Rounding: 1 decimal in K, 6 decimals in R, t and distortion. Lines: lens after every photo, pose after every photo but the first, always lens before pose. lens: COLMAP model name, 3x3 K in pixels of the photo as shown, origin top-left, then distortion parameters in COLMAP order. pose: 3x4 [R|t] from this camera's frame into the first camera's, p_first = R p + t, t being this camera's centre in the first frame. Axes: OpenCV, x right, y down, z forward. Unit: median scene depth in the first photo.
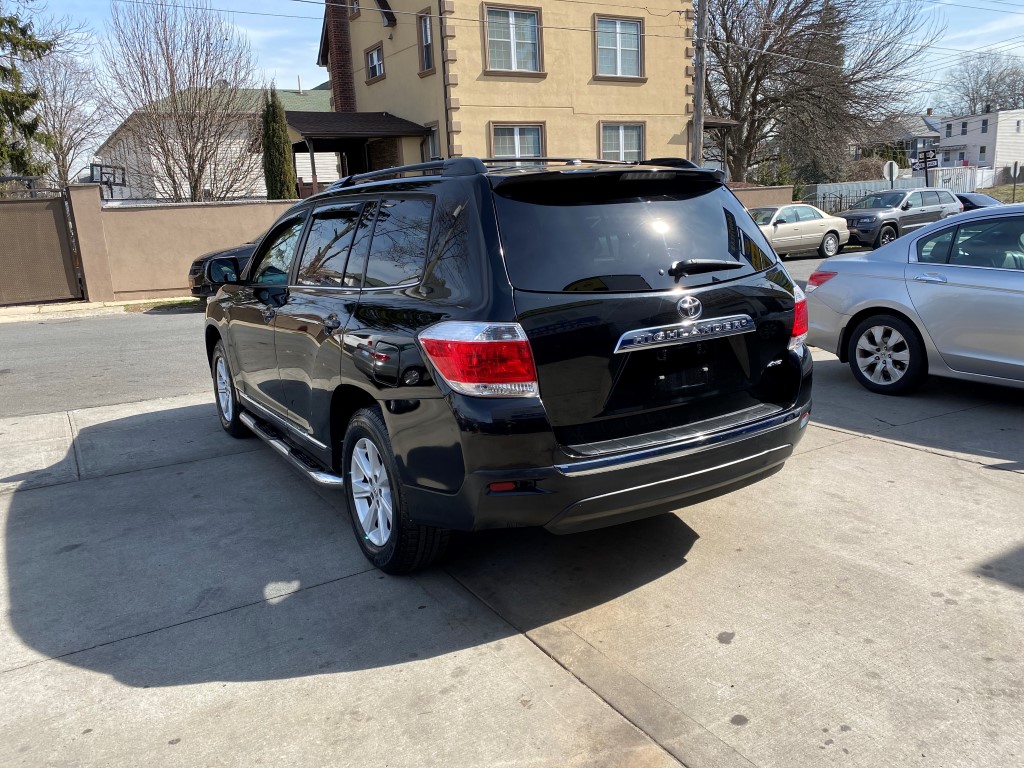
lens RADIAL K [[784.6, 0, 512.5], [0, 784.6, 388.4], [0, 0, 1]] dist [0.015595, -0.013336]
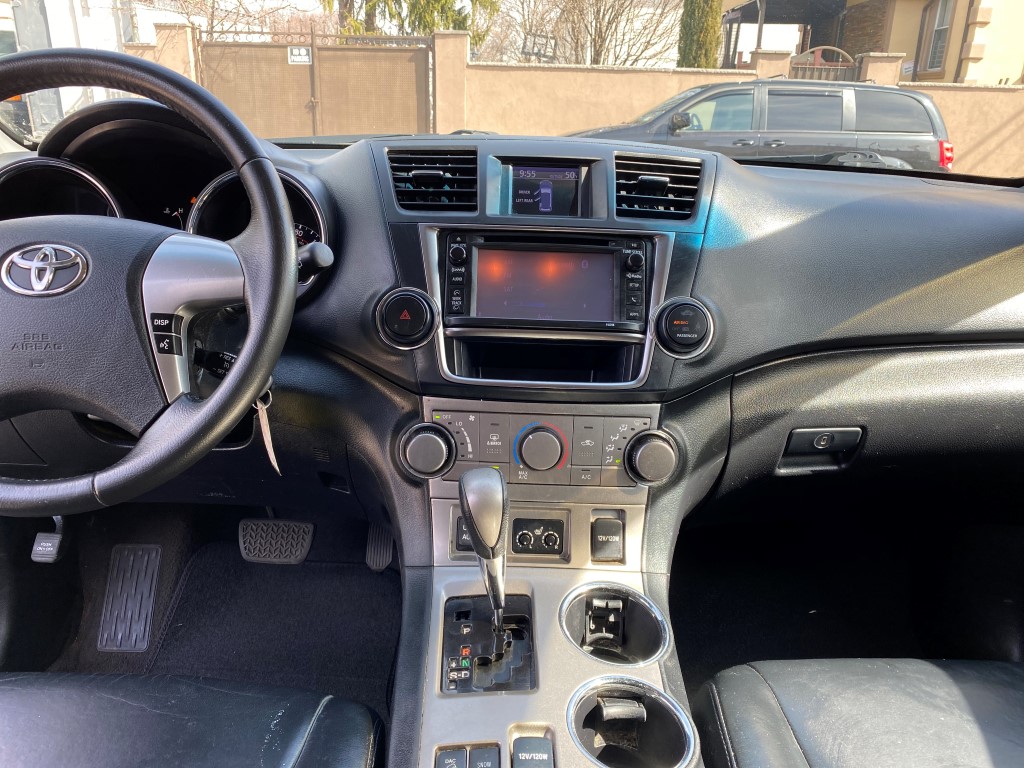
lens RADIAL K [[784.6, 0, 504.1], [0, 784.6, 375.0], [0, 0, 1]] dist [0.015595, -0.013336]
pose [[0.849356, 0.234854, -0.472693, -0.158819], [-0.185270, 0.971227, 0.149645, -0.185812], [0.494236, -0.039526, 0.868428, 1.171336]]
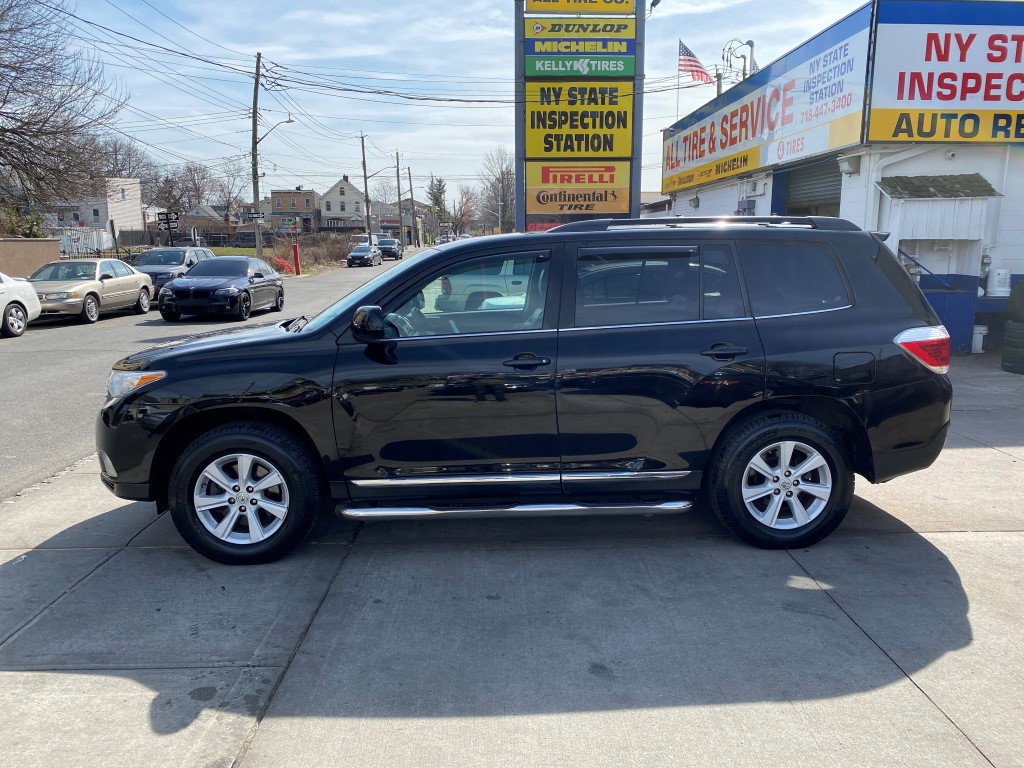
lens RADIAL K [[784.6, 0, 516.9], [0, 784.6, 409.5], [0, 0, 1]] dist [0.015595, -0.013336]
pose [[0.489305, -0.136497, 0.861365, -1.154398], [0.177803, 0.982545, 0.054697, -0.098987], [-0.853795, 0.126390, 0.505034, 0.606782]]
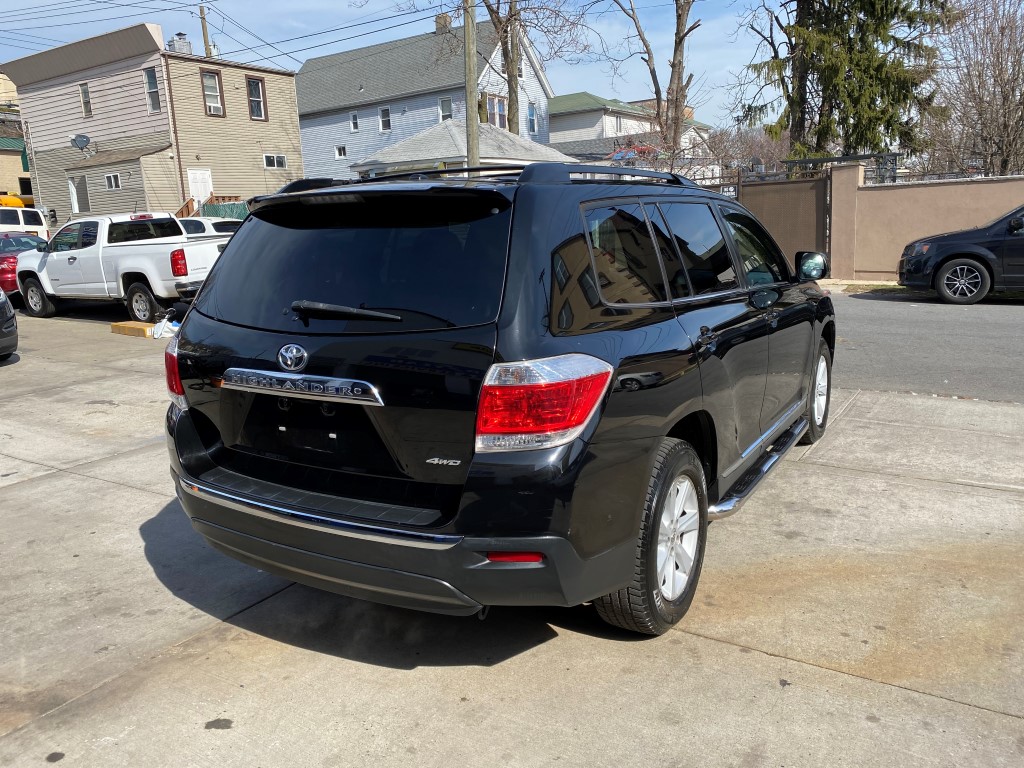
lens RADIAL K [[784.6, 0, 511.4], [0, 784.6, 385.0], [0, 0, 1]] dist [0.015595, -0.013336]
pose [[0.450104, 0.209094, -0.868151, 0.758654], [-0.179027, 0.973591, 0.141670, -0.166107], [0.874846, 0.091656, 0.475650, 0.563817]]
